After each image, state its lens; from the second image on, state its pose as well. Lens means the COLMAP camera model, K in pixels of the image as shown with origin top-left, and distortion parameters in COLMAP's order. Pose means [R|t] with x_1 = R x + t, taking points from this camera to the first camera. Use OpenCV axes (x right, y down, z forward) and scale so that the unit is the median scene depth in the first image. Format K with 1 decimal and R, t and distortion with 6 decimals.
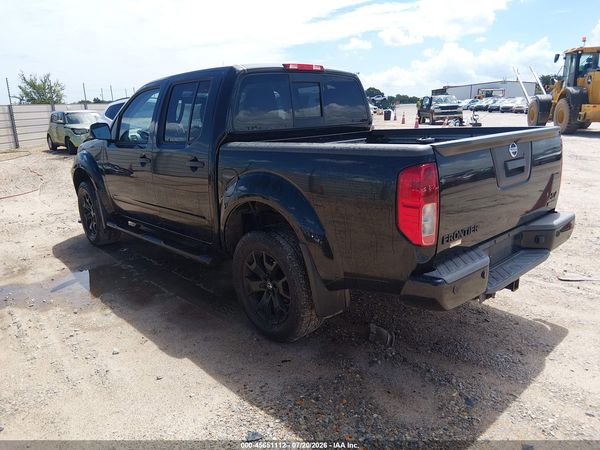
lens RADIAL K [[462.6, 0, 300.0], [0, 462.6, 225.0], [0, 0, 1]] dist [0.076850, -0.129960]
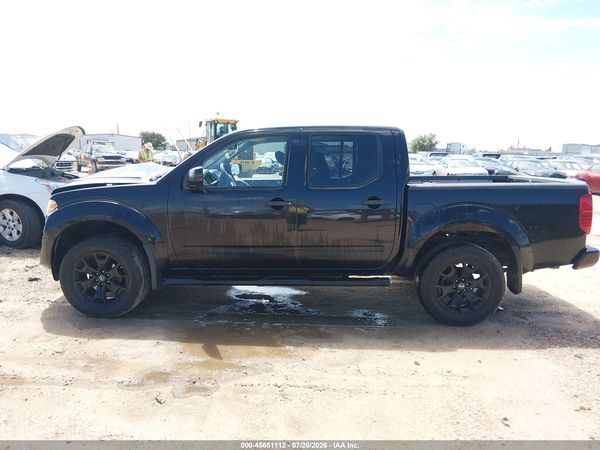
lens RADIAL K [[462.6, 0, 300.0], [0, 462.6, 225.0], [0, 0, 1]] dist [0.076850, -0.129960]
pose [[0.624456, -0.046942, 0.779648, -1.236655], [0.129480, 0.990603, -0.044064, -0.047415], [-0.770253, 0.128465, 0.624666, 0.377656]]
